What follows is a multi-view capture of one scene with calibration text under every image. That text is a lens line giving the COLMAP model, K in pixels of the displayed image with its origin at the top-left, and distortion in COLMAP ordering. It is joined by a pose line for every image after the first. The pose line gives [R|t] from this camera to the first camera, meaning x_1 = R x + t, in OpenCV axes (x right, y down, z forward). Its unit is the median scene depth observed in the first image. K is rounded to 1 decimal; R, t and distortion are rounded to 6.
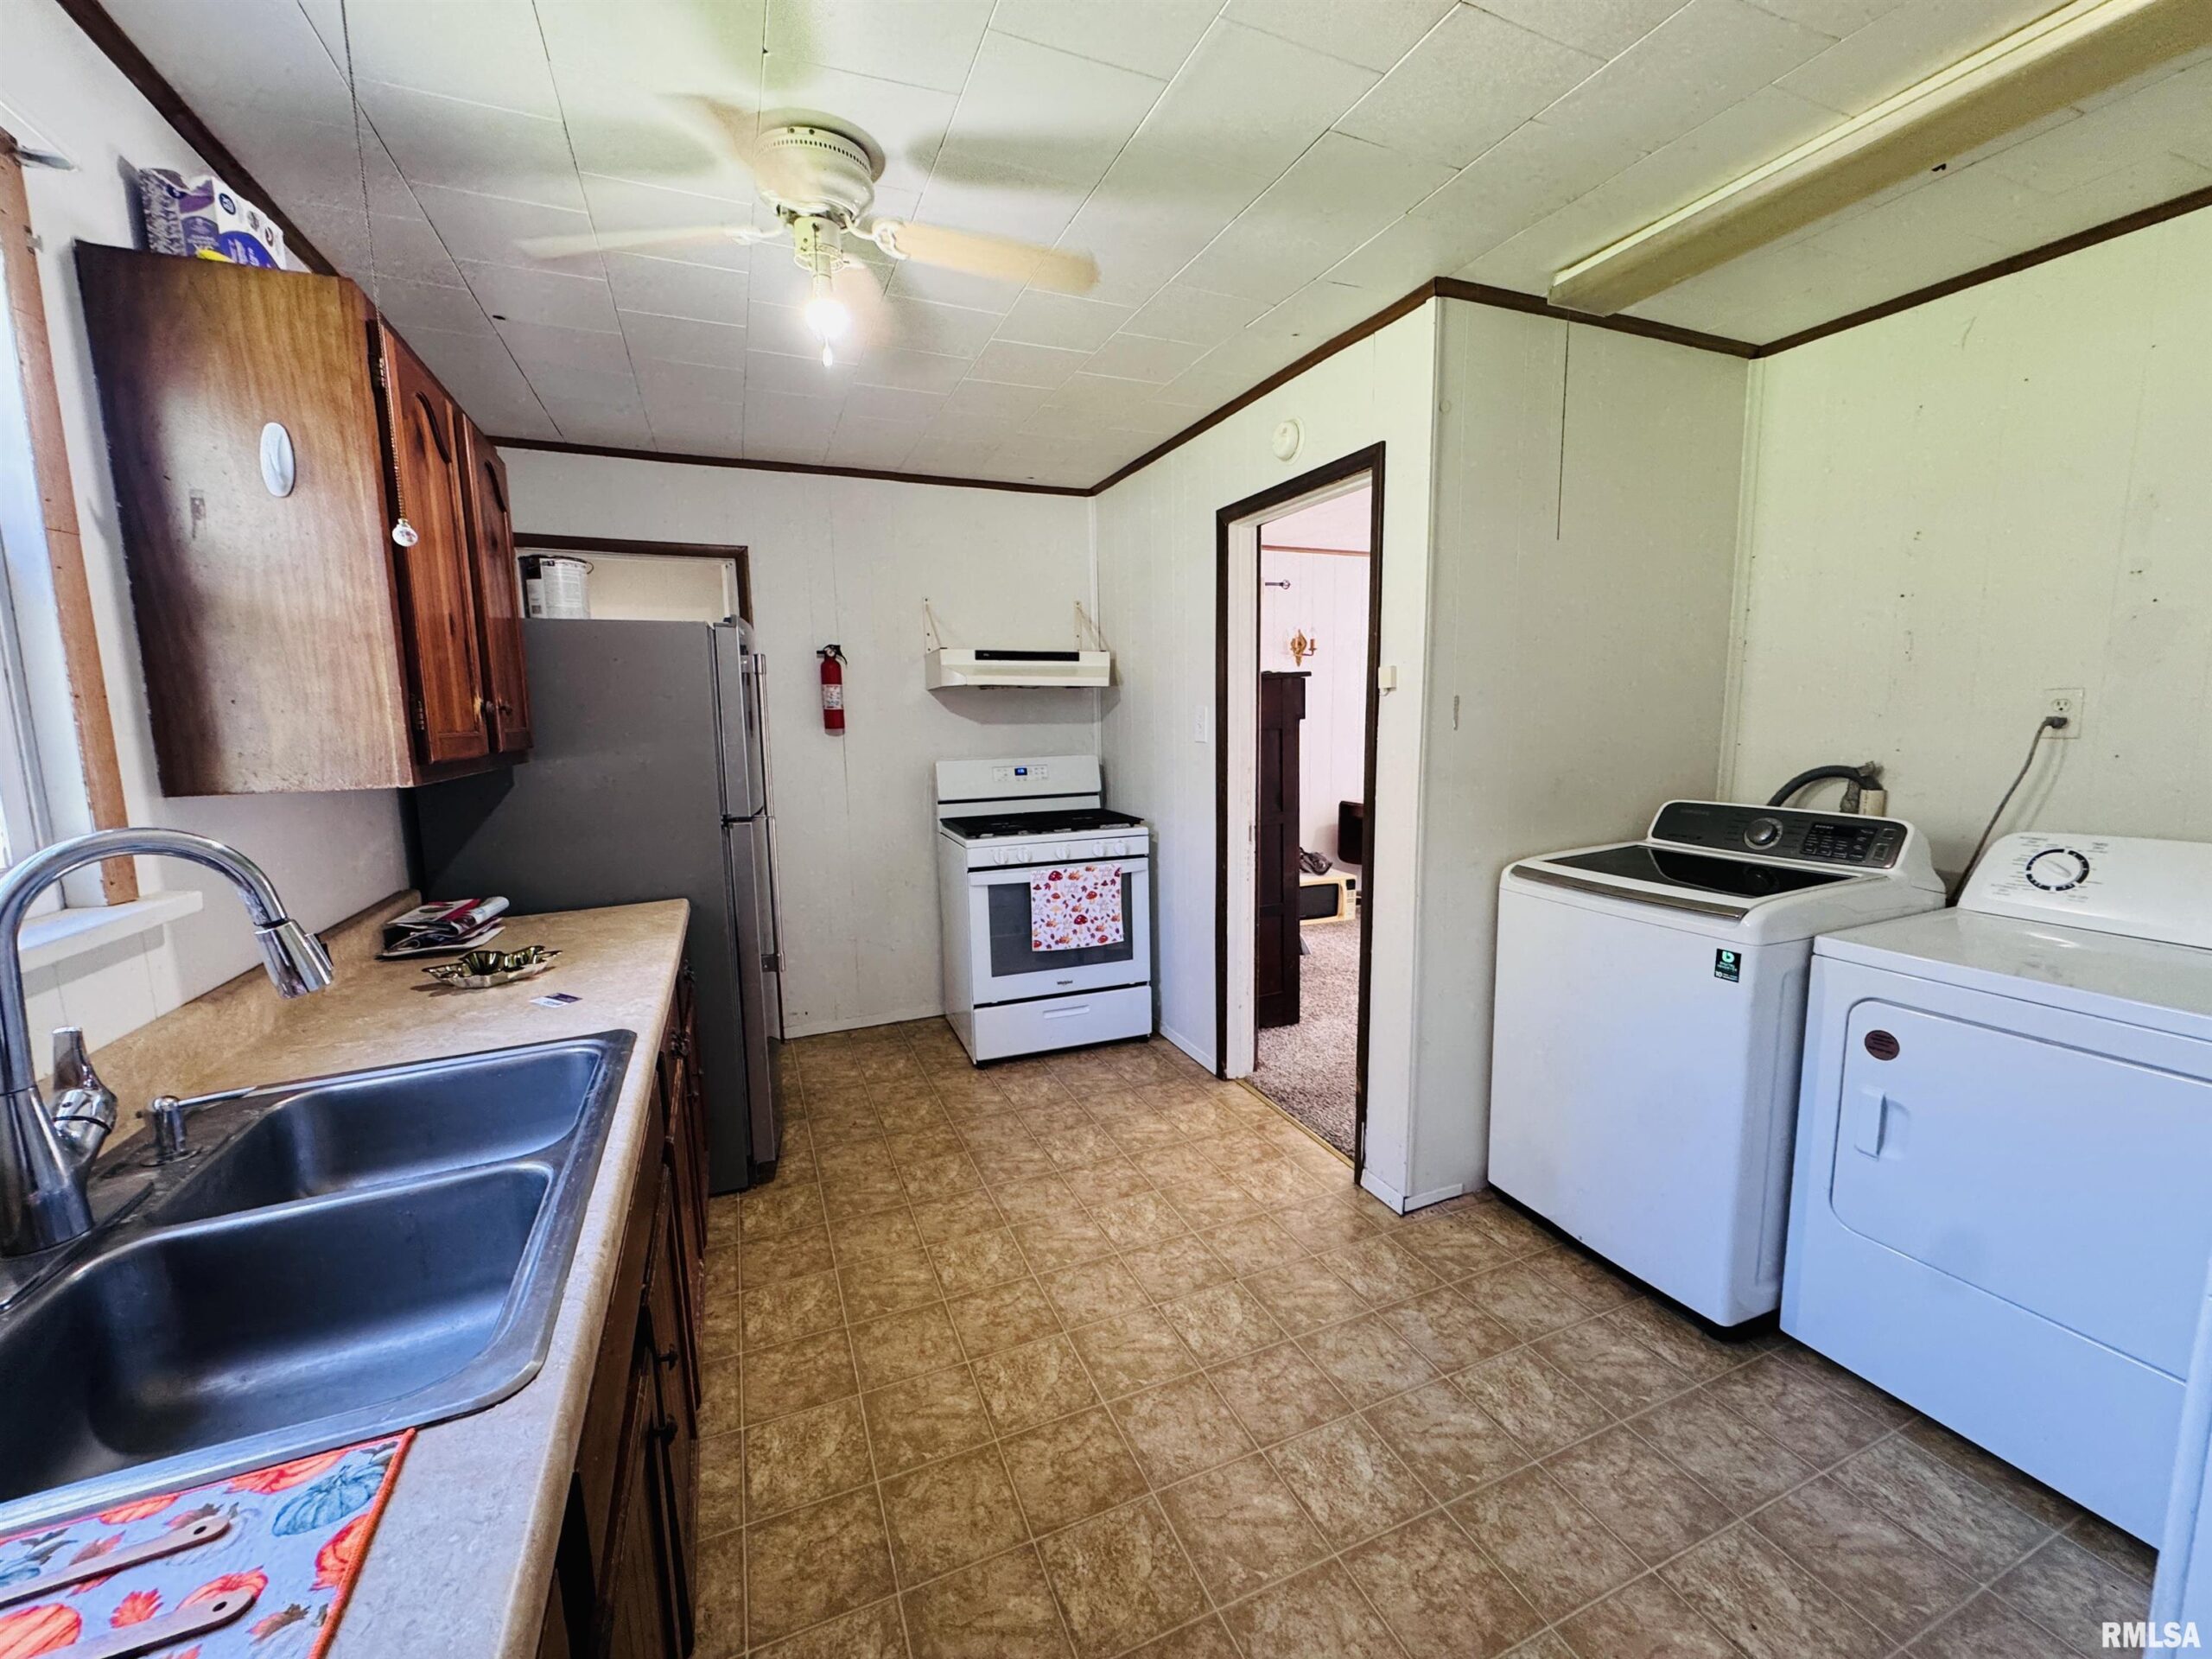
lens RADIAL K [[889.4, 0, 1106.0], [0, 889.4, 829.5], [0, 0, 1]] dist [-0.002353, 0.000594]
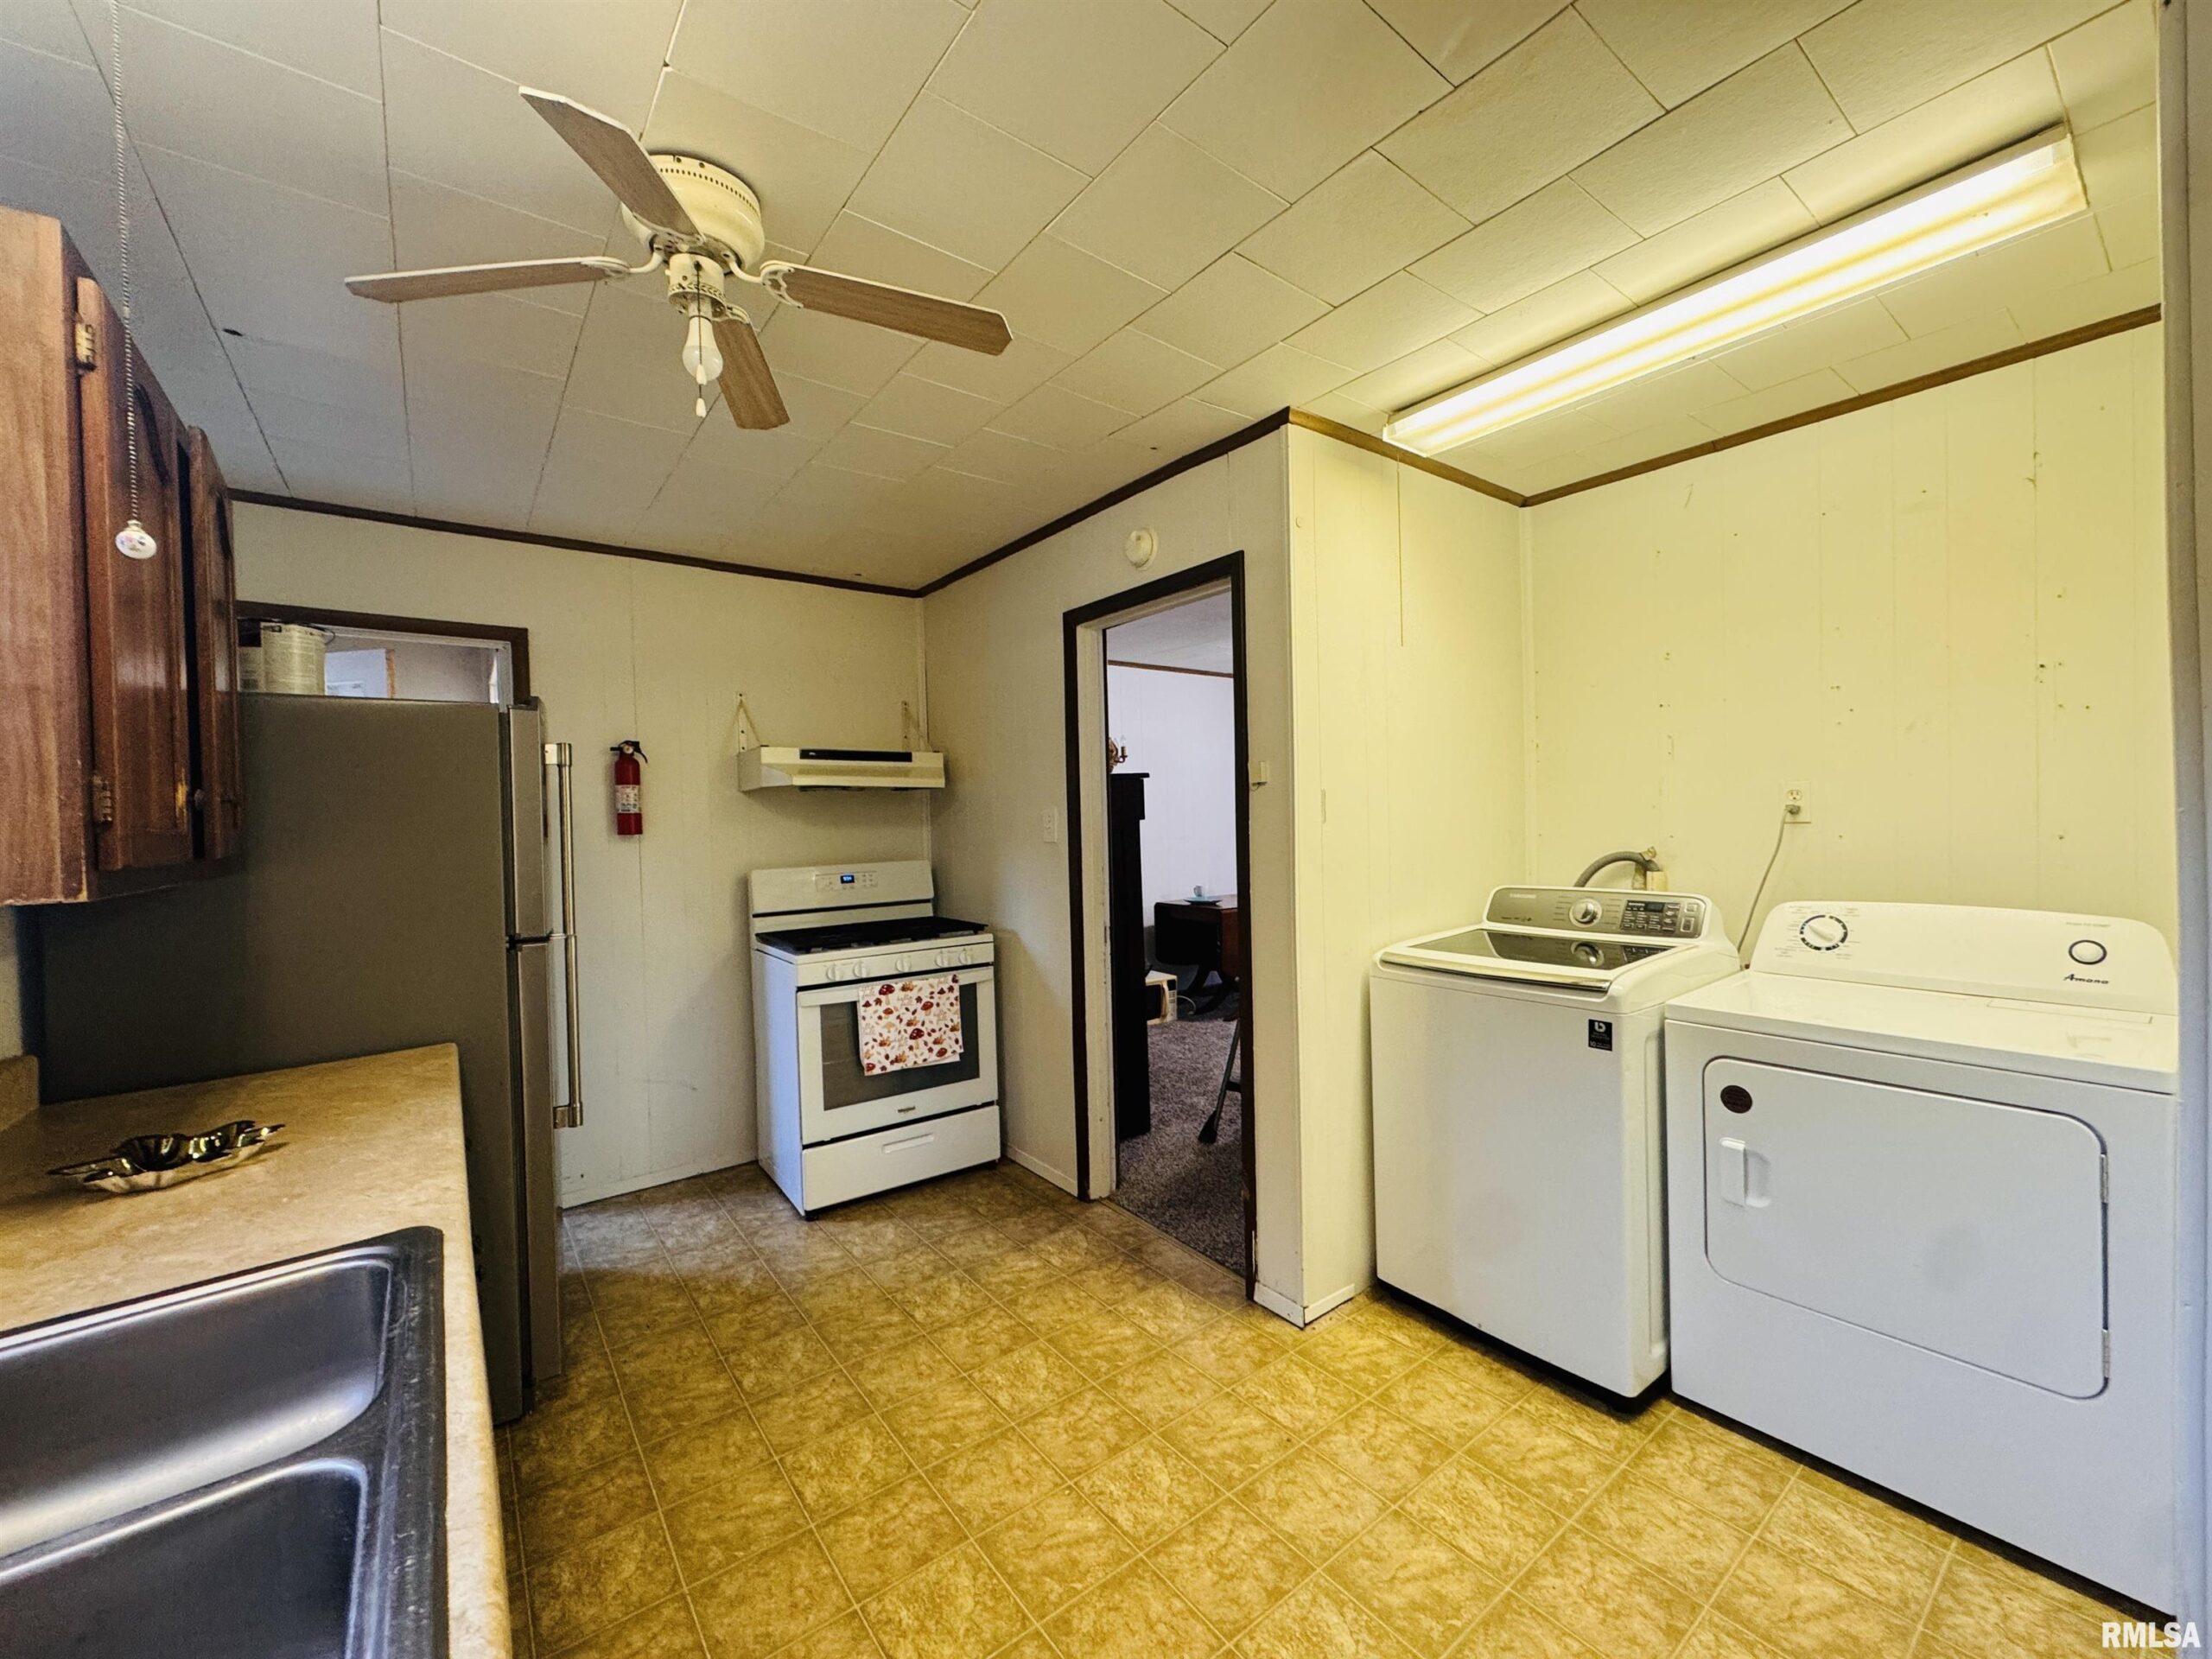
lens RADIAL K [[884.4, 0, 1112.7], [0, 884.4, 828.0], [0, 0, 1]] dist [-0.001183, -0.000317]
pose [[0.968414, -0.011030, 0.249106, -0.090763], [0.042184, 0.991868, -0.120075, 0.006618], [-0.245755, 0.126791, 0.961004, 0.066740]]
